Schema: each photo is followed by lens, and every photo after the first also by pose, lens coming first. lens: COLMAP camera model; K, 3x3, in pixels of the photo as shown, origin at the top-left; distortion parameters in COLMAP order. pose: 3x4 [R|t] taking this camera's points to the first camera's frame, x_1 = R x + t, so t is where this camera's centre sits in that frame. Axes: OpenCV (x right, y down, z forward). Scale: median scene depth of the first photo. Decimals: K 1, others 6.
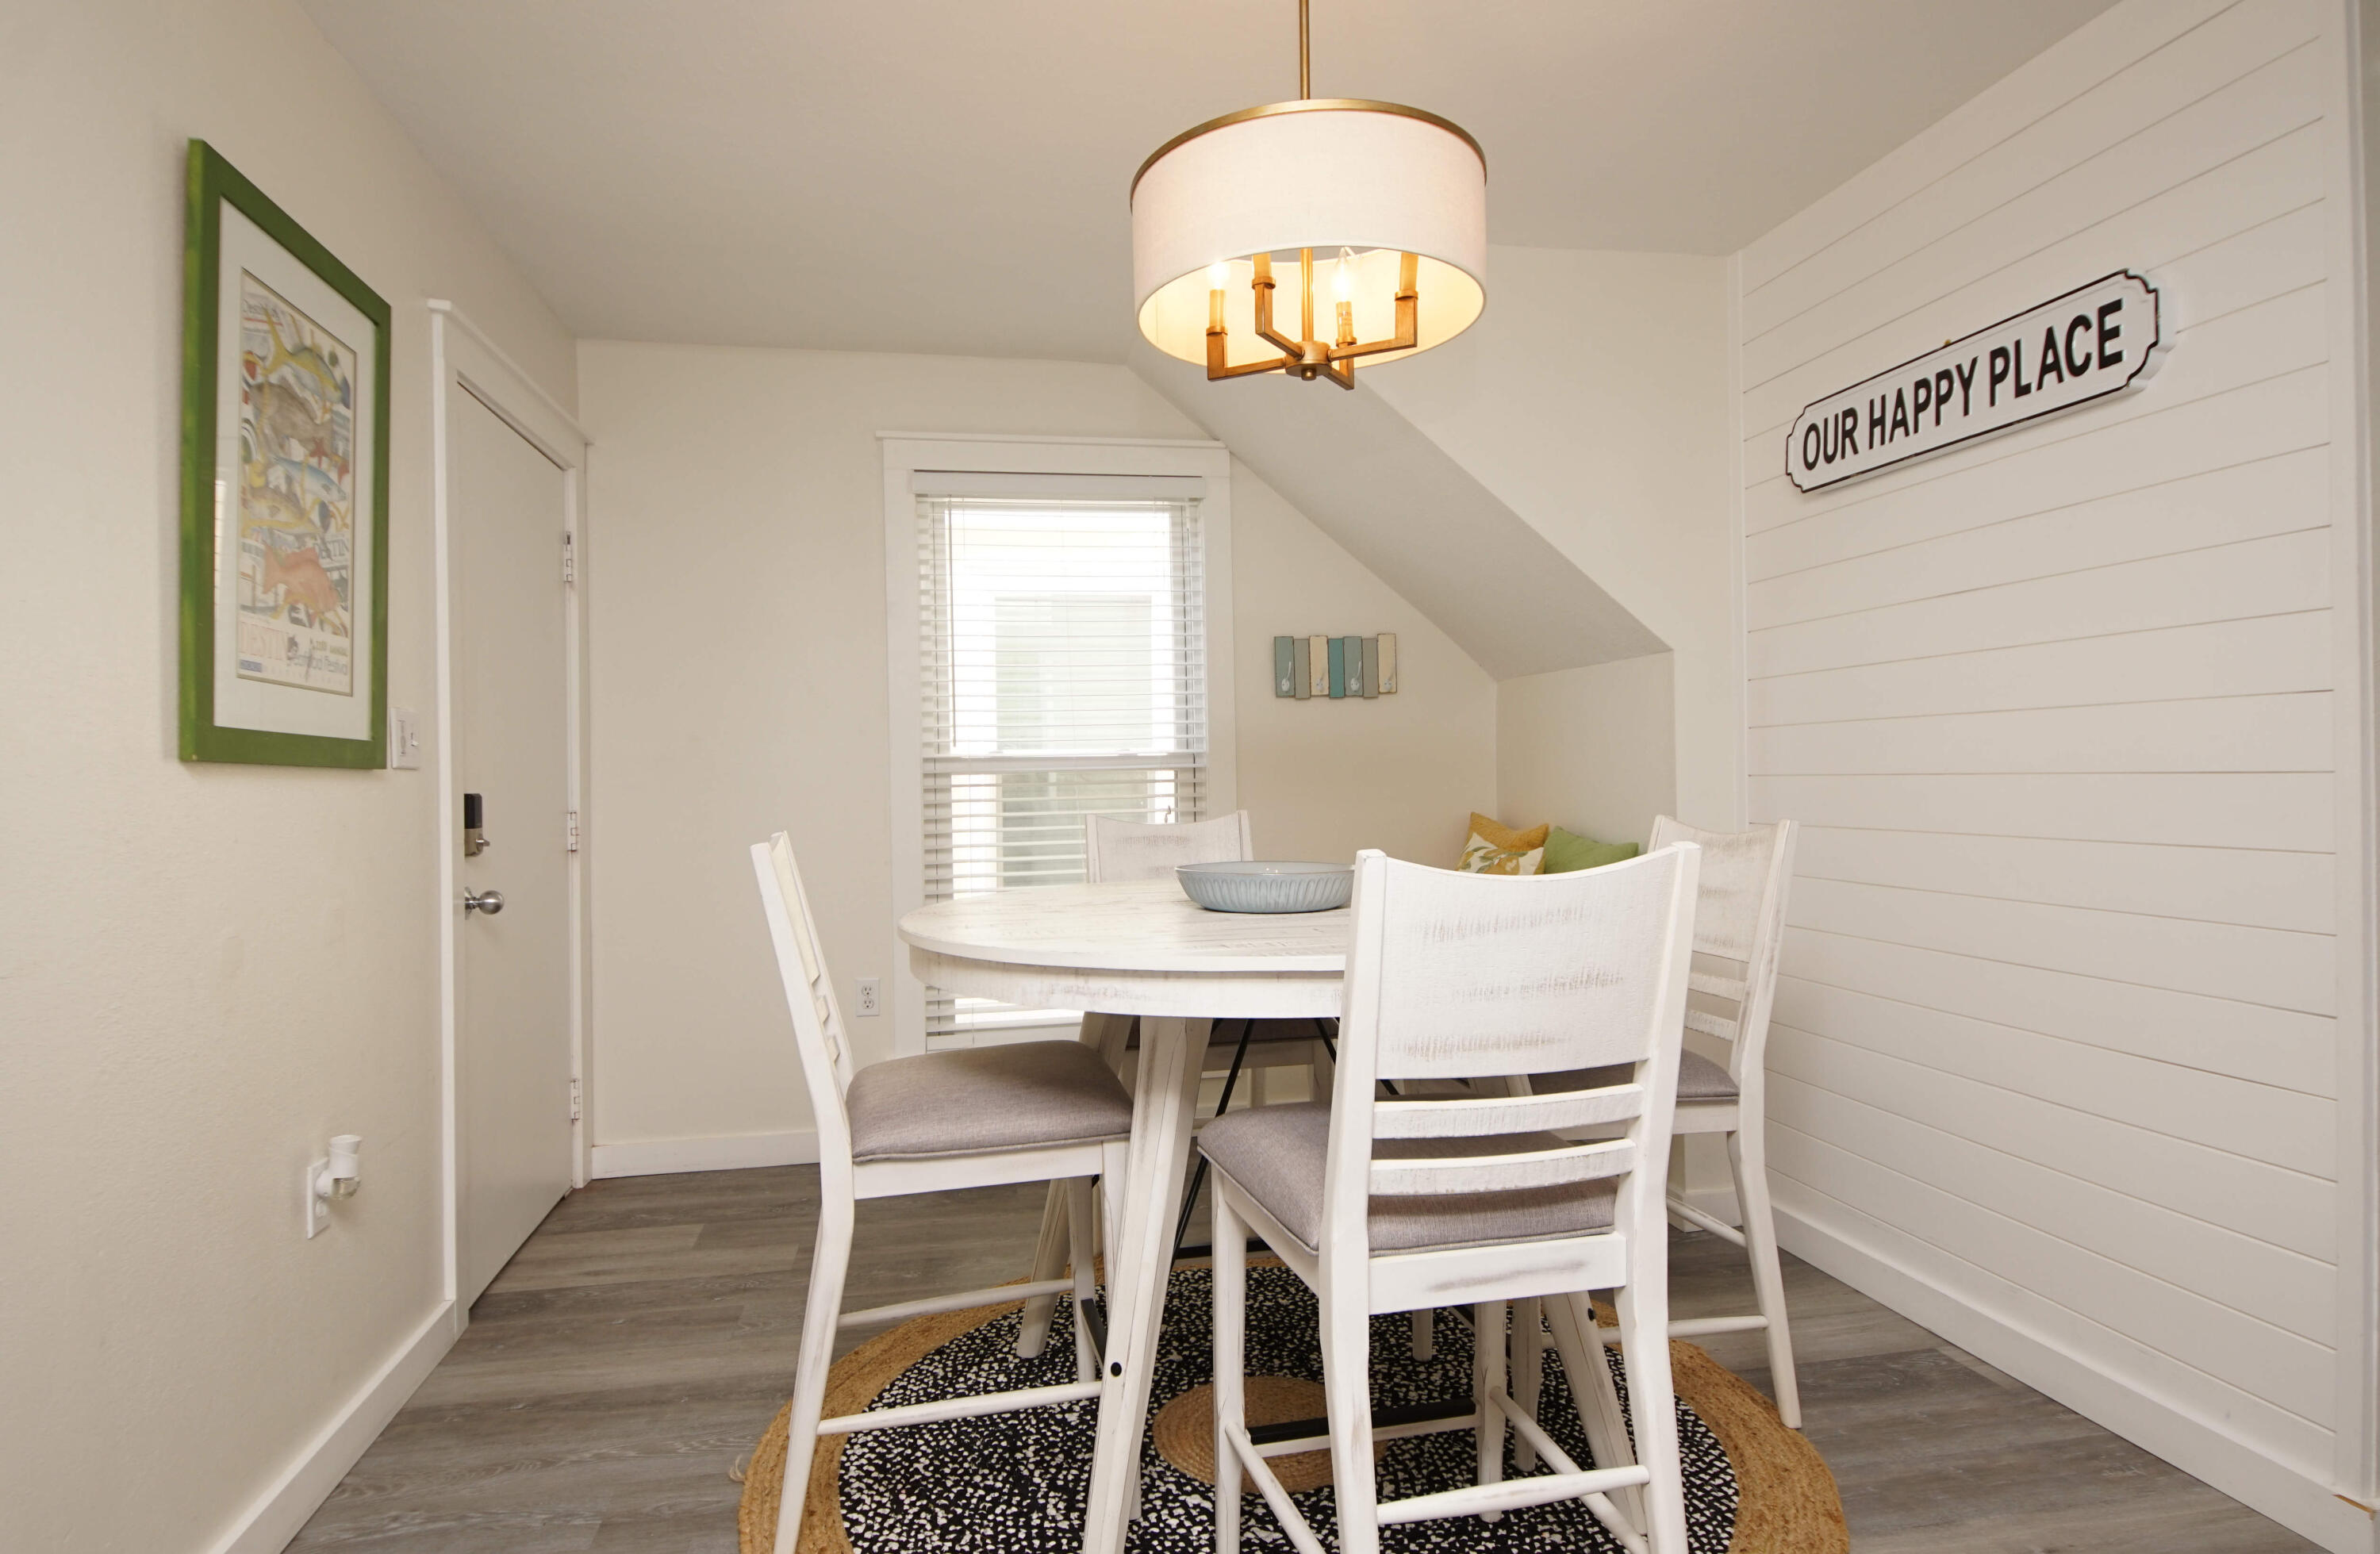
lens RADIAL K [[1344.5, 0, 1181.9], [0, 1344.5, 787.7], [0, 0, 1]] dist [-0.003777, -0.001174]
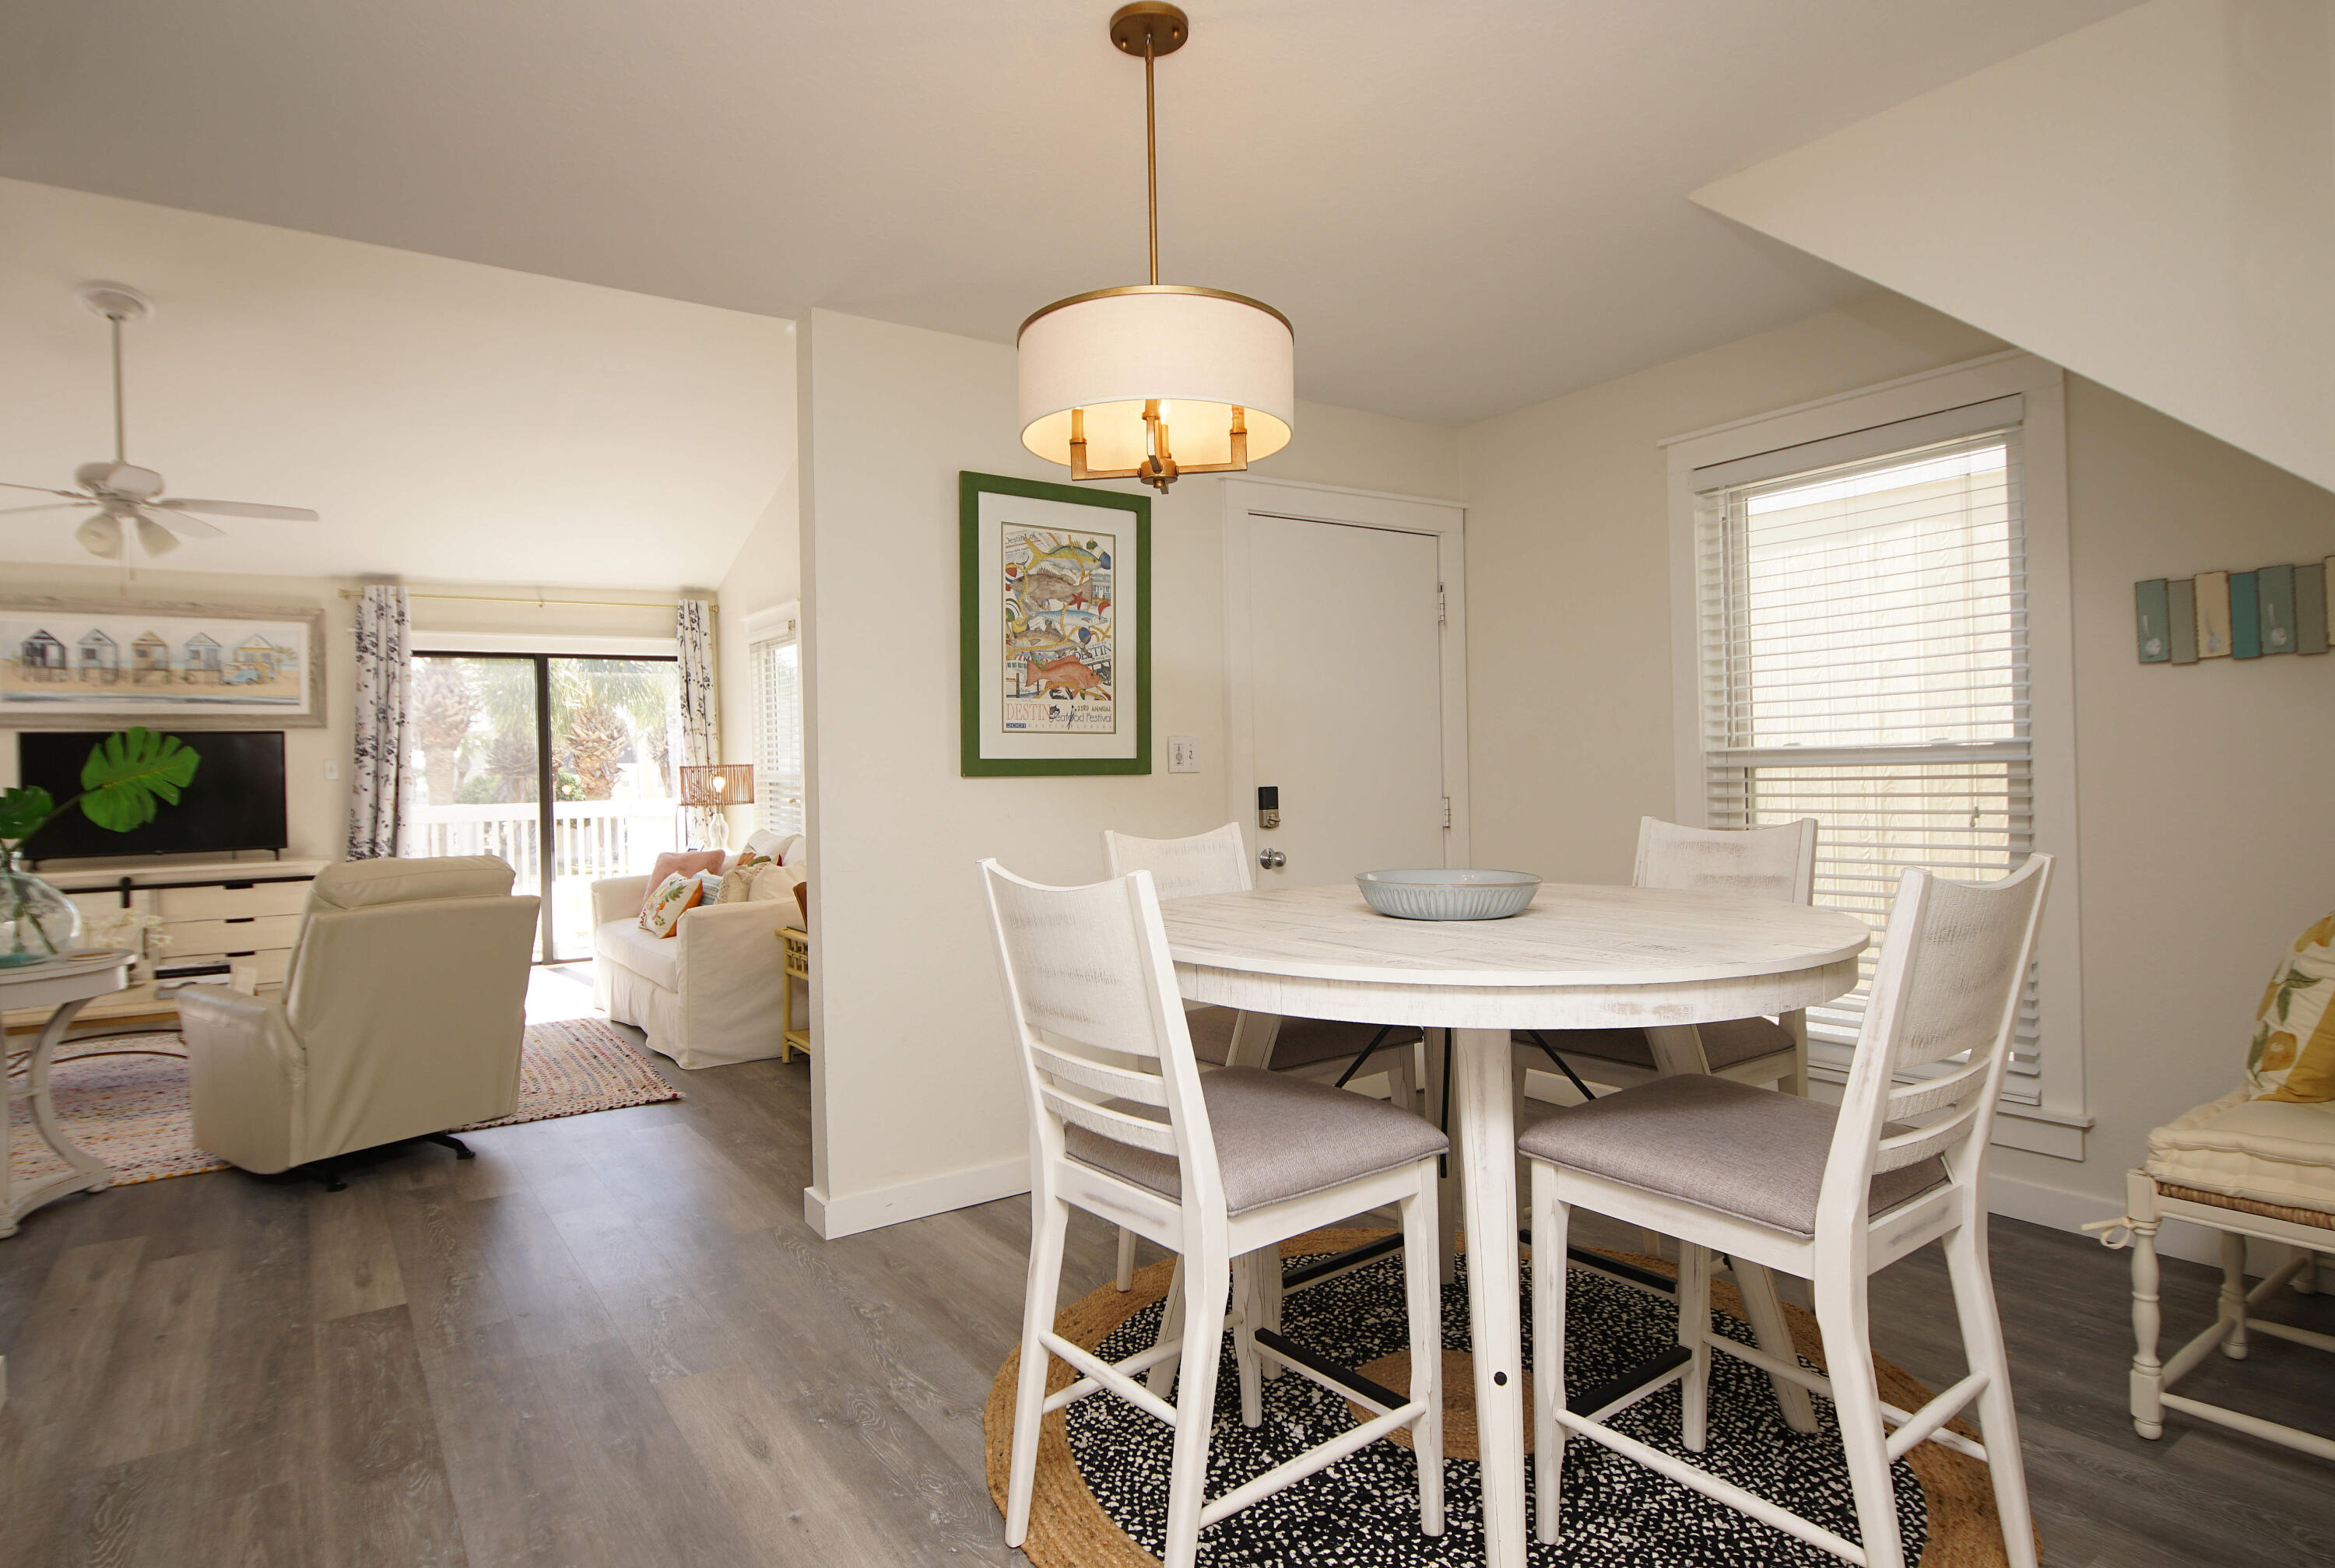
lens RADIAL K [[1267.4, 0, 1100.6], [0, 1267.4, 790.2], [0, 0, 1]] dist [0.019413, -0.006201]
pose [[0.363677, 0.021063, -0.931287, 0.915790], [0.008222, 0.999633, 0.025820, -0.037768], [0.931489, -0.017048, 0.363370, 0.387147]]
